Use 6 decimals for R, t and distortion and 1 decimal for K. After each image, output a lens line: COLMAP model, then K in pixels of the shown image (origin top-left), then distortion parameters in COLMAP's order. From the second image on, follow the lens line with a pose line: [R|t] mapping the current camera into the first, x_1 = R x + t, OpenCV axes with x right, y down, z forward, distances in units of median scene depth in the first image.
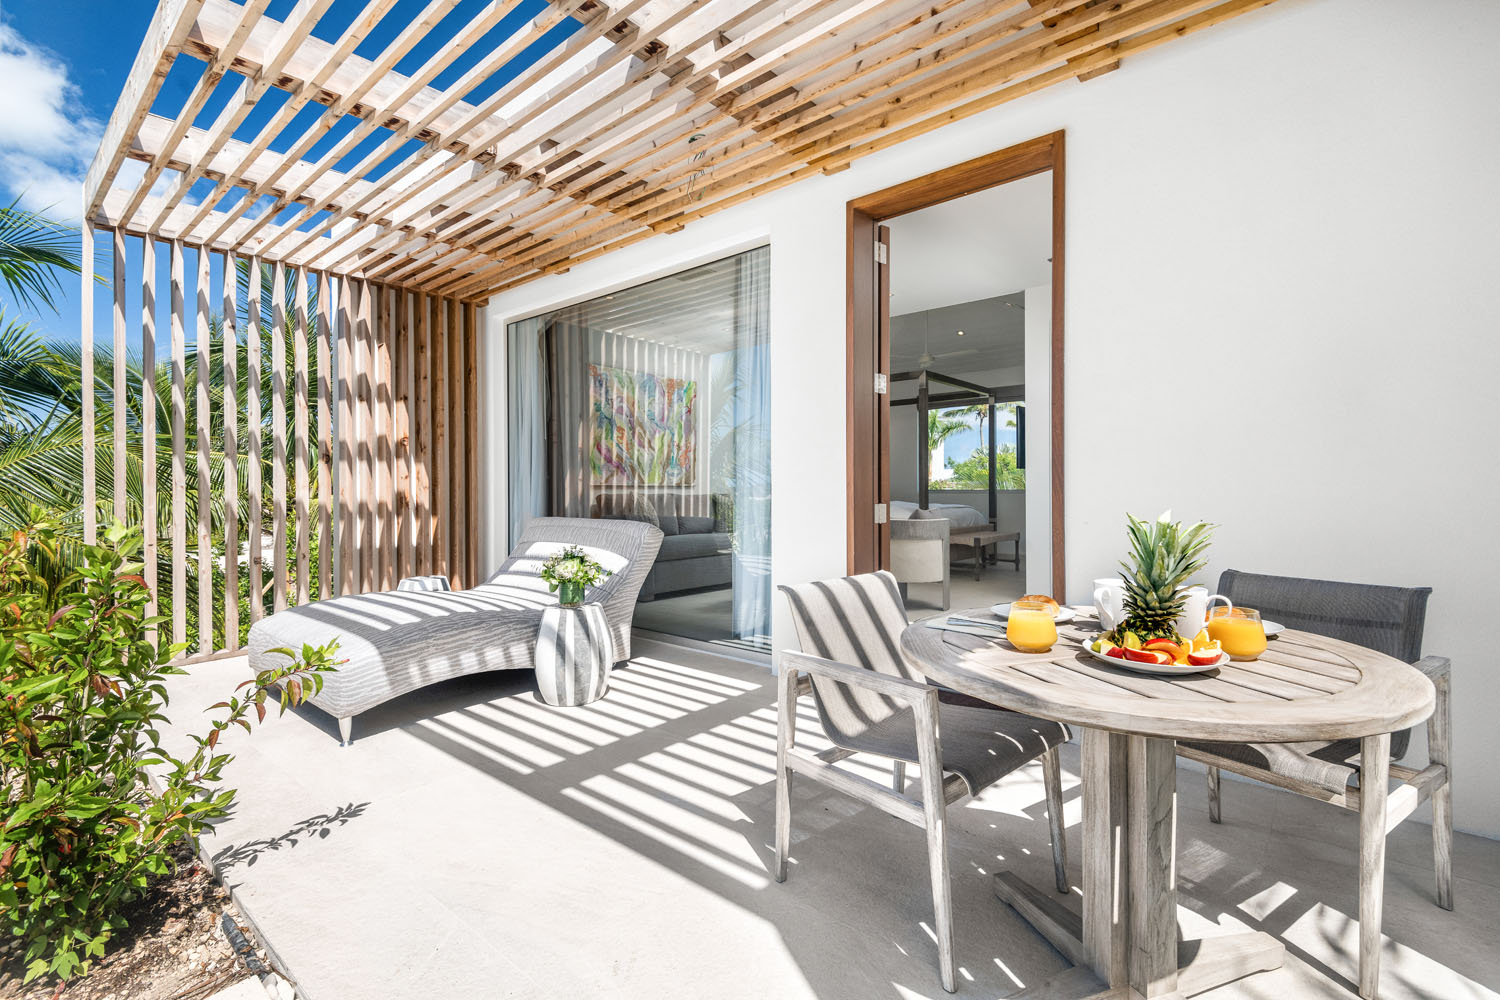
lens RADIAL K [[698.6, 0, 746.3], [0, 698.6, 497.8], [0, 0, 1]] dist [-0.000469, -0.000010]
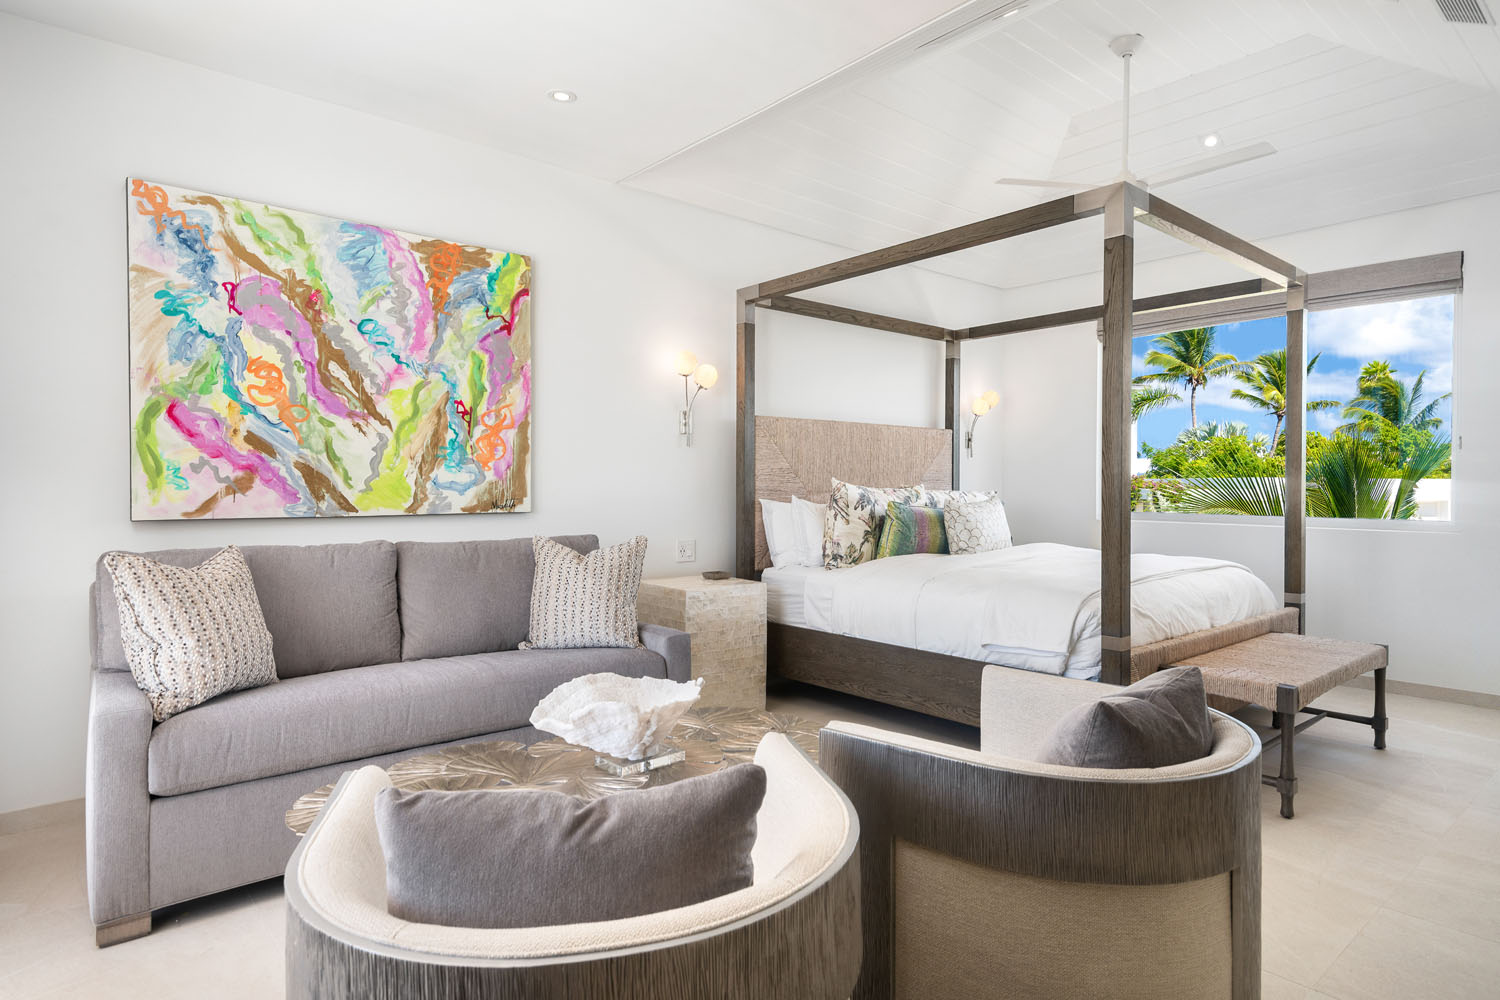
lens RADIAL K [[856.6, 0, 753.3], [0, 856.6, 496.1], [0, 0, 1]] dist [0.003841, 0.000641]
pose [[0.990322, 0.007393, -0.138594, 0.119372], [-0.006754, 0.999964, 0.005079, -0.027912], [0.138626, -0.004094, 0.990336, 0.491746]]
